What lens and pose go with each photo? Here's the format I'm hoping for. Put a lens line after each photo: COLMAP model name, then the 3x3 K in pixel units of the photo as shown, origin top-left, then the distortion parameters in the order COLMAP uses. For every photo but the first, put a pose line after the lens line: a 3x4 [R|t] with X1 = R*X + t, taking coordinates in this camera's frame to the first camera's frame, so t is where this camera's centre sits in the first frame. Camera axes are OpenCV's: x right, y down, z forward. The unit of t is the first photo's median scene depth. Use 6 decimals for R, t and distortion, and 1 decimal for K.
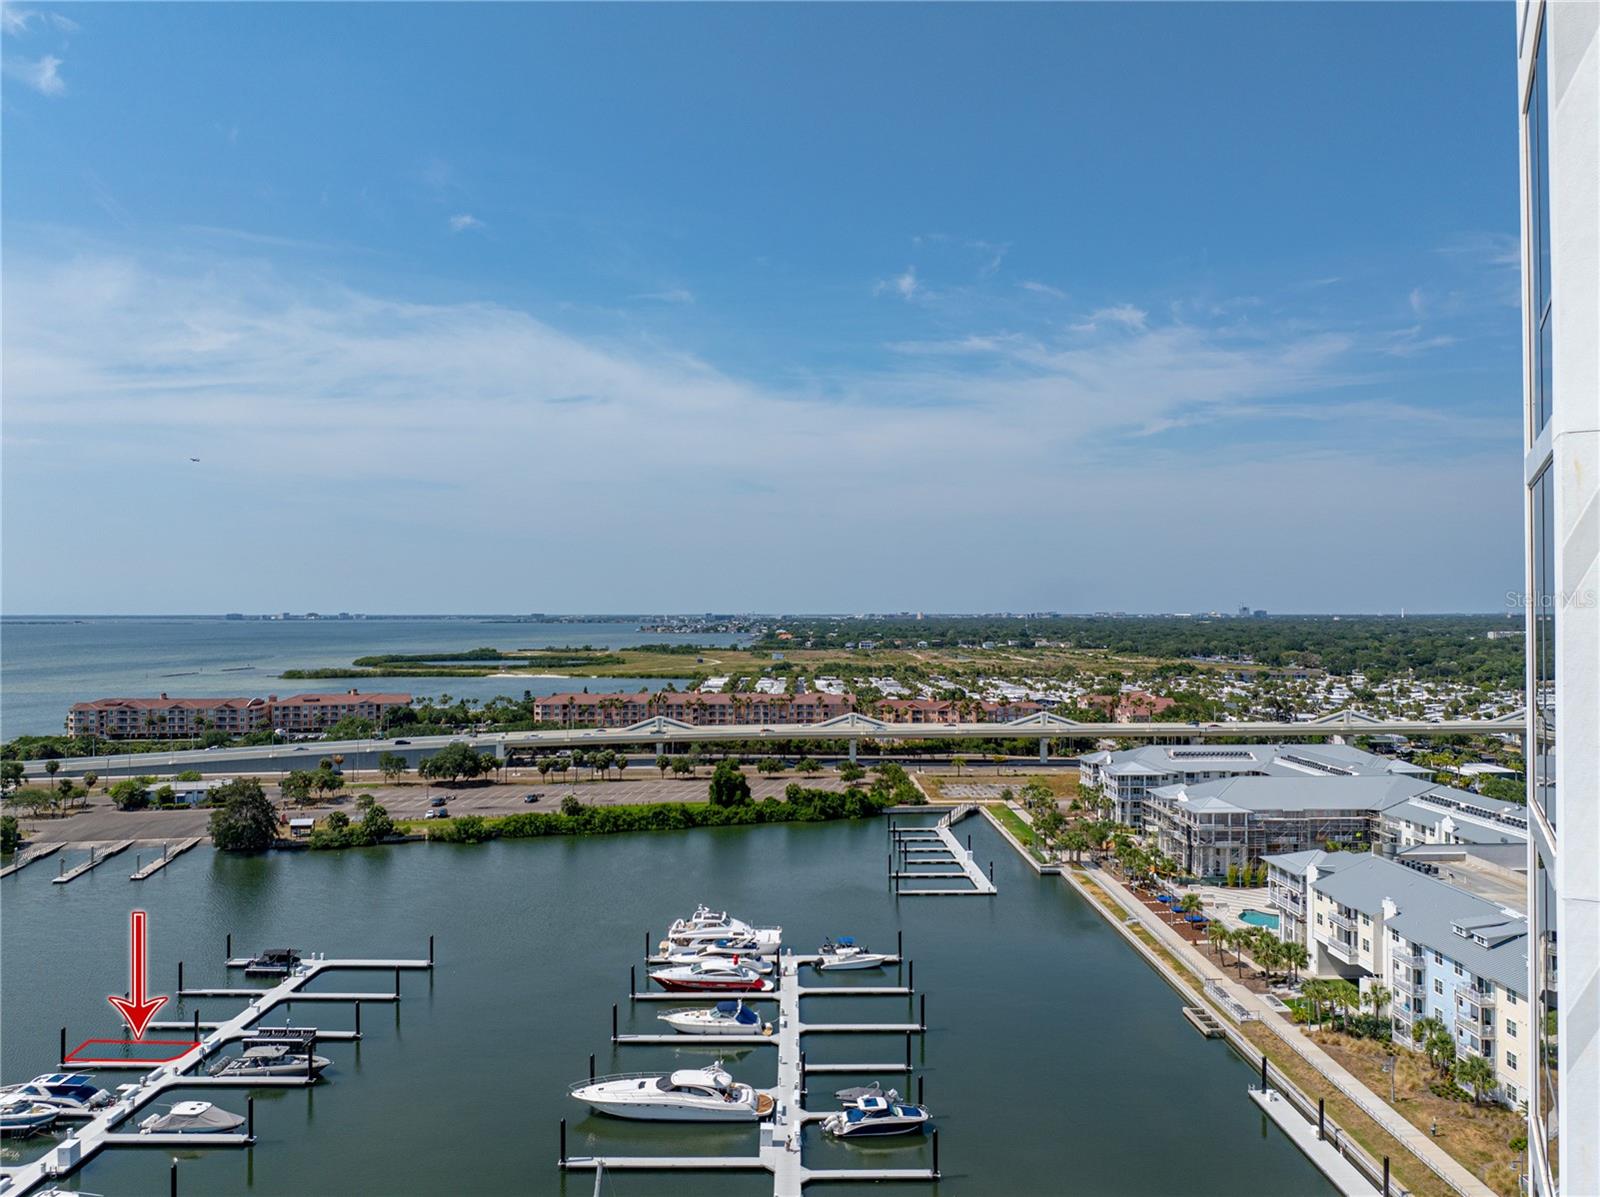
lens RADIAL K [[1134.7, 0, 800.0], [0, 1134.7, 598.5], [0, 0, 1]] dist [-0.046510, 0.031099]
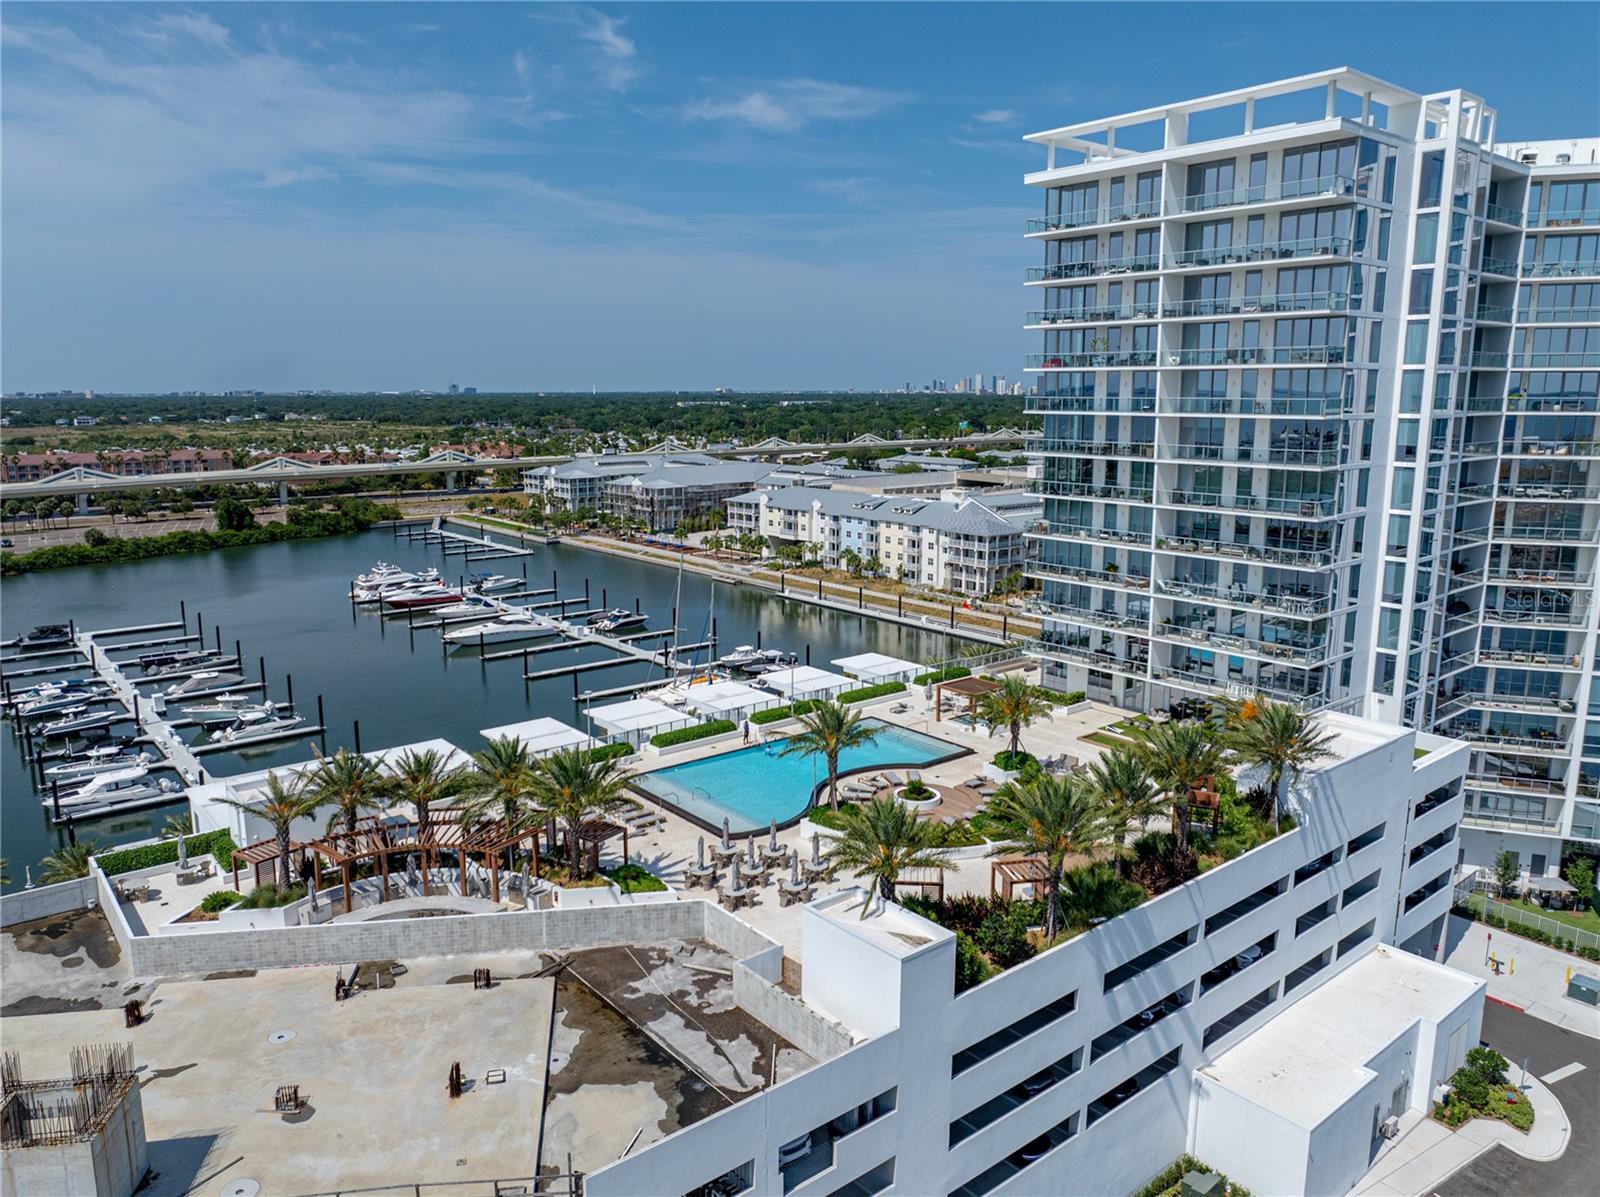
lens RADIAL K [[1134.7, 0, 800.0], [0, 1134.7, 598.5], [0, 0, 1]] dist [-0.046510, 0.031099]
pose [[0.776564, -0.112980, 0.619826, -0.351404], [-0.008436, 0.981838, 0.189536, 0.034236], [-0.629982, -0.152415, 0.761507, -0.234170]]
